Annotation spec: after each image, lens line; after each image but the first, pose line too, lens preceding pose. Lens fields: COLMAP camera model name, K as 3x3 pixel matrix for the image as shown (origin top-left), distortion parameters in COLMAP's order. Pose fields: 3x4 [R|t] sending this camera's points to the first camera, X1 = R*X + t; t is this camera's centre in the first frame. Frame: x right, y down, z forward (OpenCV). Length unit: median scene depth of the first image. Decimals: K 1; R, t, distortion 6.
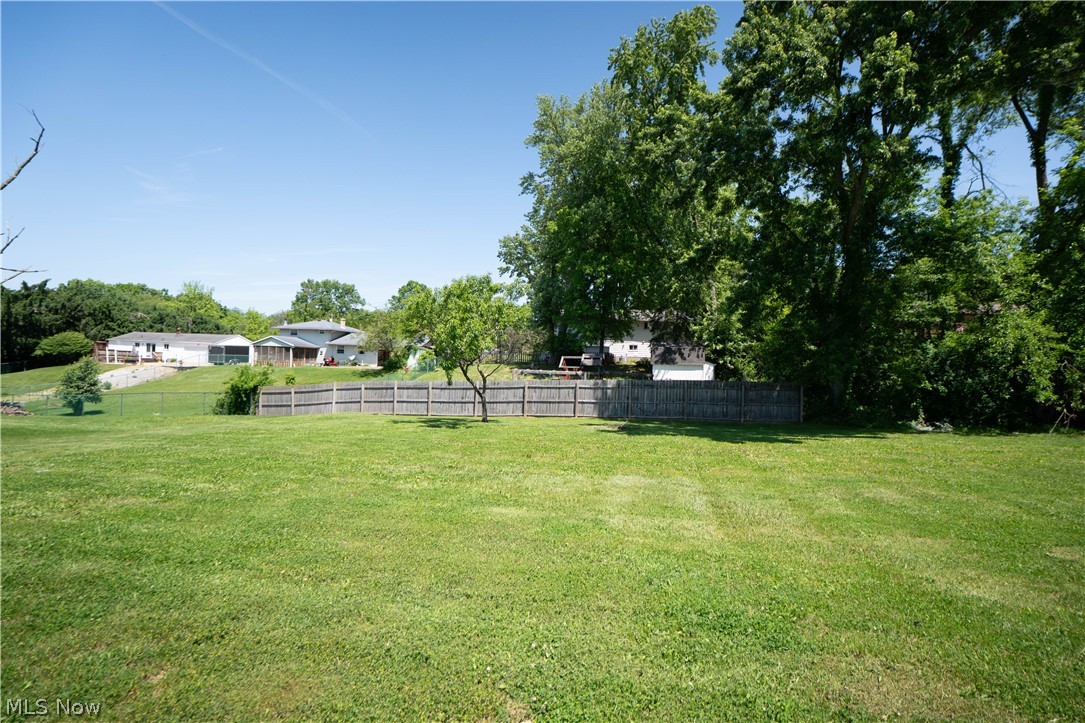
lens RADIAL K [[536.8, 0, 539.3], [0, 536.8, 354.5], [0, 0, 1]] dist [-0.047533, 0.010952]
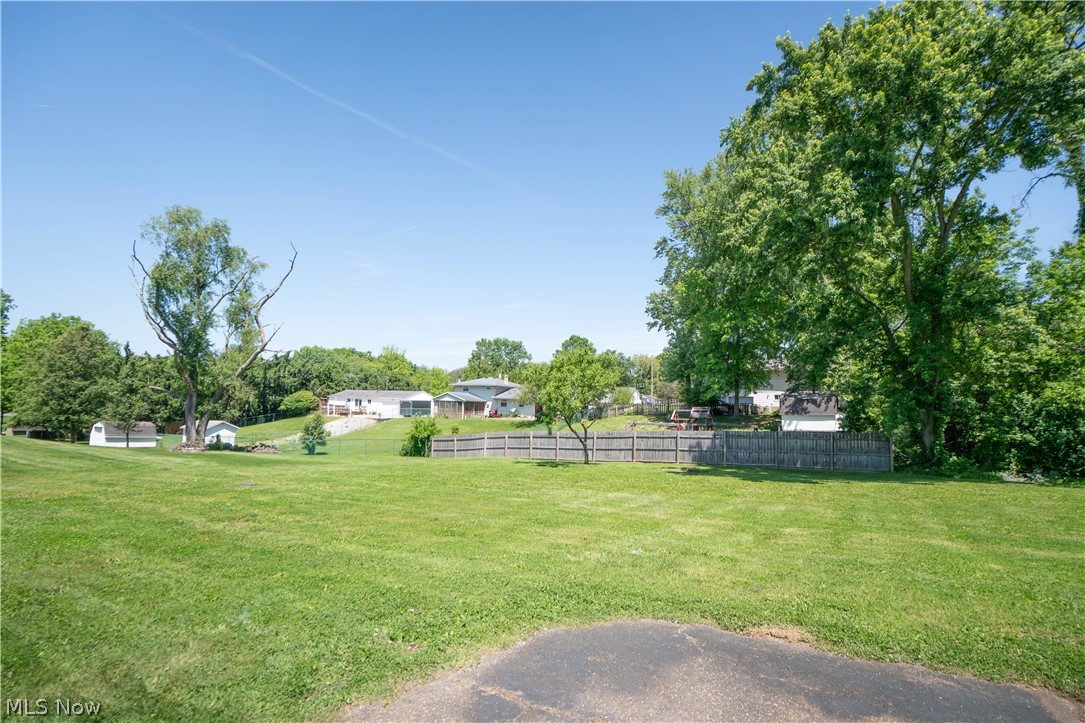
lens RADIAL K [[536.8, 0, 538.6], [0, 536.8, 353.4], [0, 0, 1]] dist [-0.047533, 0.010952]
pose [[0.951819, -0.039314, -0.304129, 0.065445], [0.010636, 0.995384, -0.095385, -0.005565], [0.306475, 0.087555, 0.947843, -0.092649]]
